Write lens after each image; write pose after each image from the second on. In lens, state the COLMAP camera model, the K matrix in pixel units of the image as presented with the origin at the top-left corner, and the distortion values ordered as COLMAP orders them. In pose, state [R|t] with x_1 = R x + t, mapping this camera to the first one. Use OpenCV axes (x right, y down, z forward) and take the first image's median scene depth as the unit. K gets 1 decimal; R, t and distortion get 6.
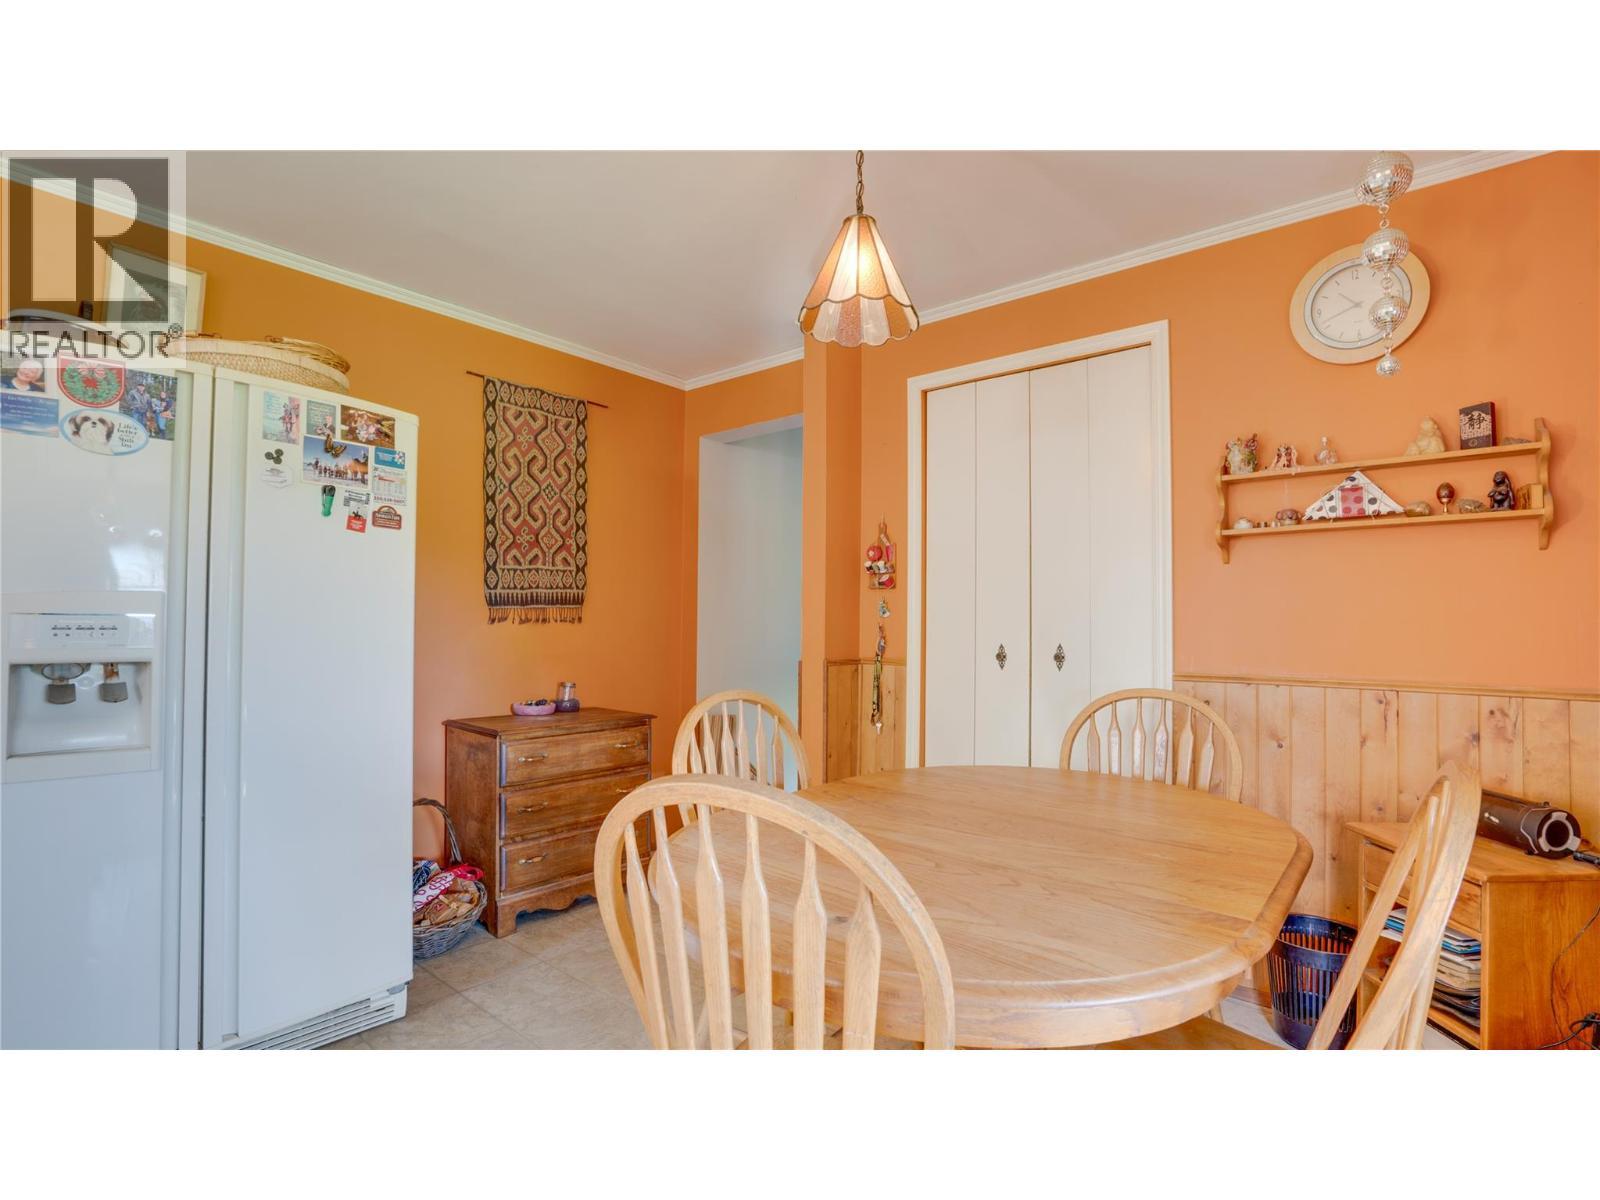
lens RADIAL K [[744.8, 0, 800.4], [0, 744.8, 600.2], [0, 0, 1]] dist [-0.025699, 0.000181]
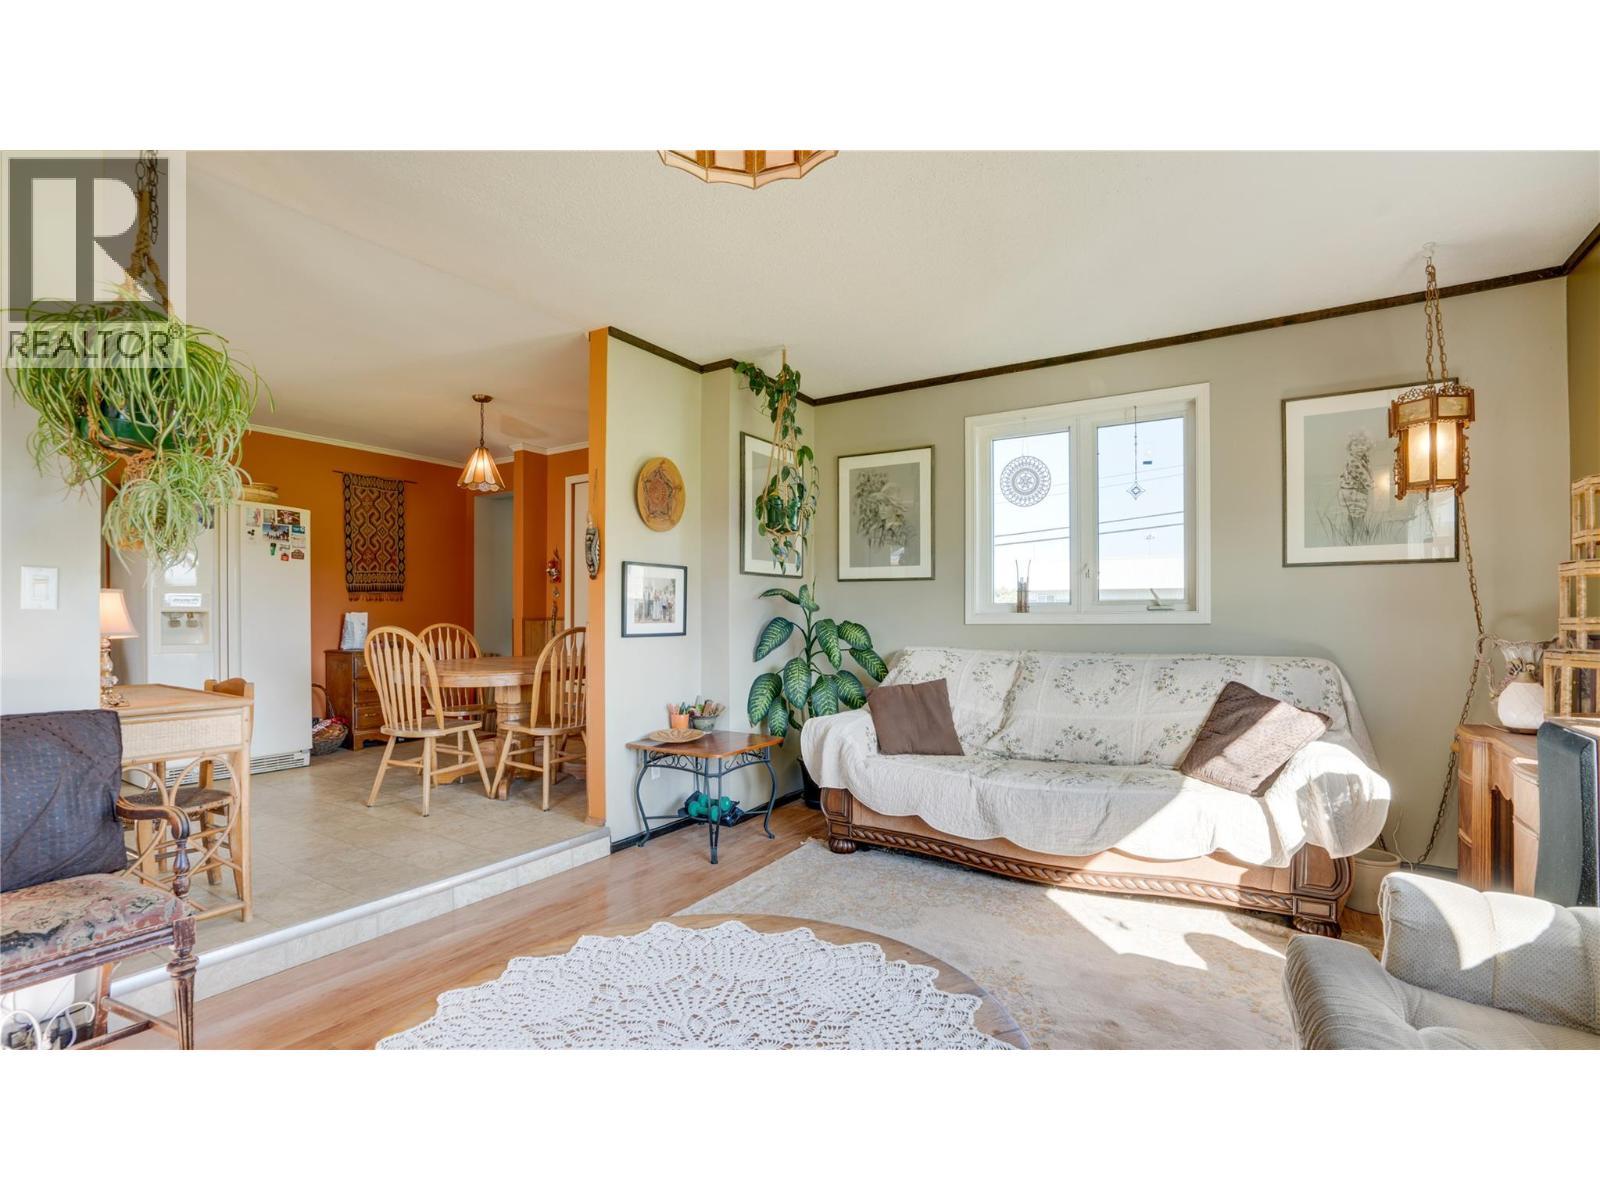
lens RADIAL K [[744.8, 0, 799.9], [0, 744.8, 608.1], [0, 0, 1]] dist [-0.025699, 0.000181]
pose [[0.992273, -0.009529, 0.123705, 0.564478], [0.006625, 0.999693, 0.023862, 0.011943], [-0.123895, -0.022858, 0.992032, -1.167634]]
